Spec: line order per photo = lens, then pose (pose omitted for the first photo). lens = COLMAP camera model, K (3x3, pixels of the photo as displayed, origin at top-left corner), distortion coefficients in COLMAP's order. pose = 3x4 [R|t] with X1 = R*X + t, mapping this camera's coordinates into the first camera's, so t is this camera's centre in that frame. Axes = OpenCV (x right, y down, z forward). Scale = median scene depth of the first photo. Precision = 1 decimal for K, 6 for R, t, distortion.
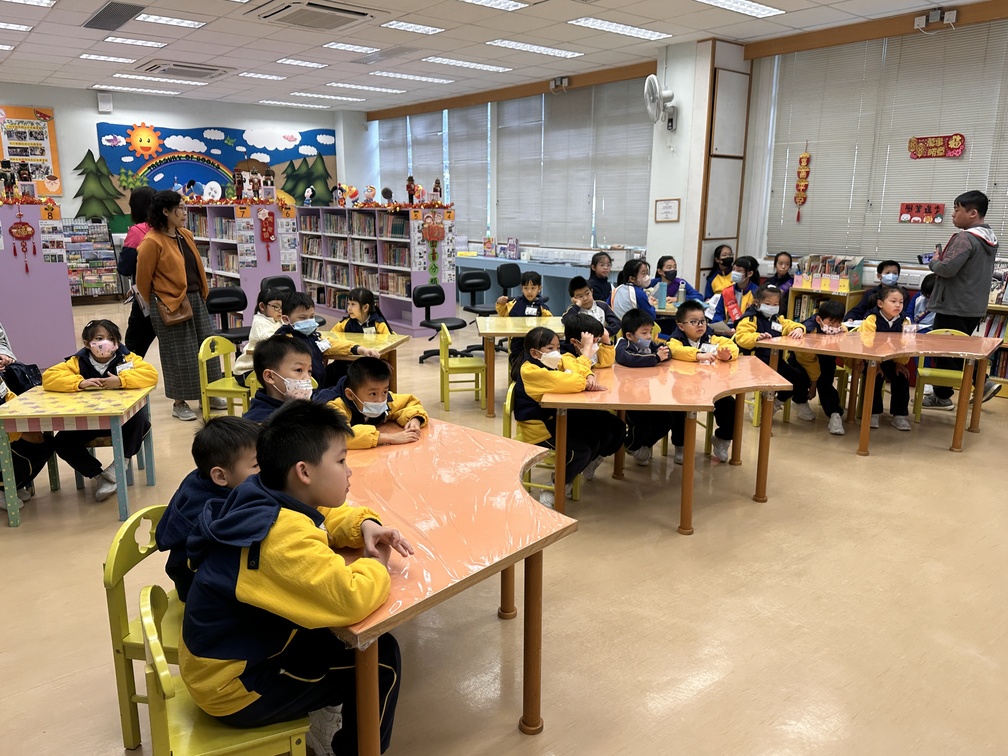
lens RADIAL K [[755.6, 0, 503.7], [0, 755.6, 381.4], [0, 0, 1]] dist [0.015485, -0.016714]
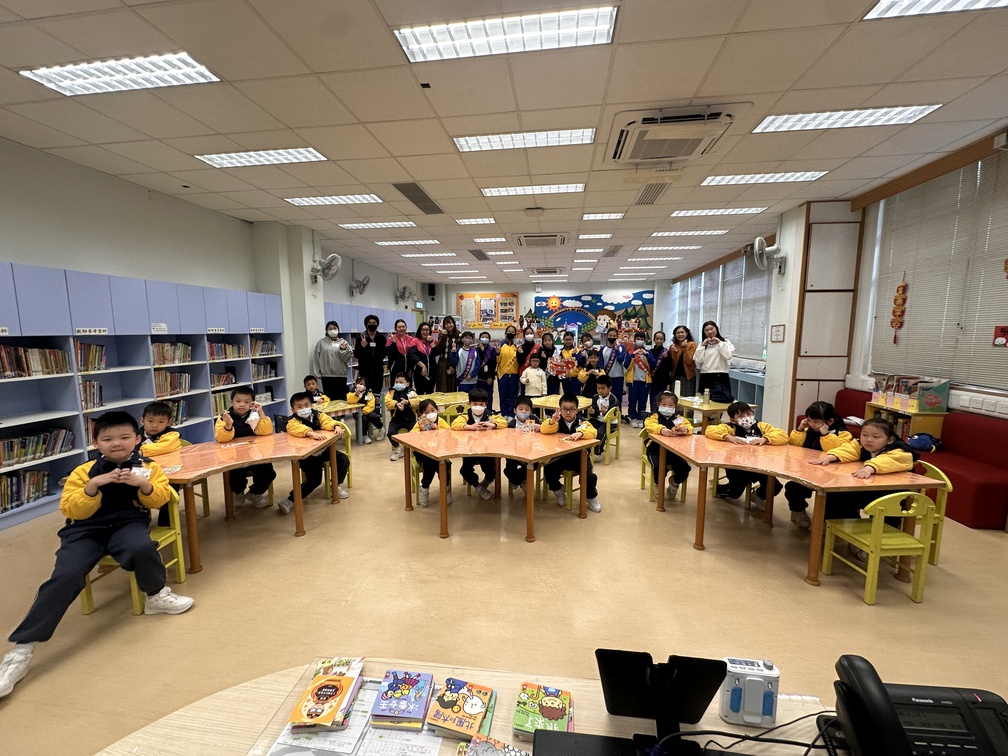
lens RADIAL K [[403.1, 0, 506.8], [0, 403.1, 374.0], [0, 0, 1]] dist [0.002520, -0.000043]
pose [[0.692041, 0.066667, -0.718773, 0.296885], [-0.153371, 0.986571, -0.056161, -0.034859], [0.705377, 0.149105, 0.692973, 0.147423]]
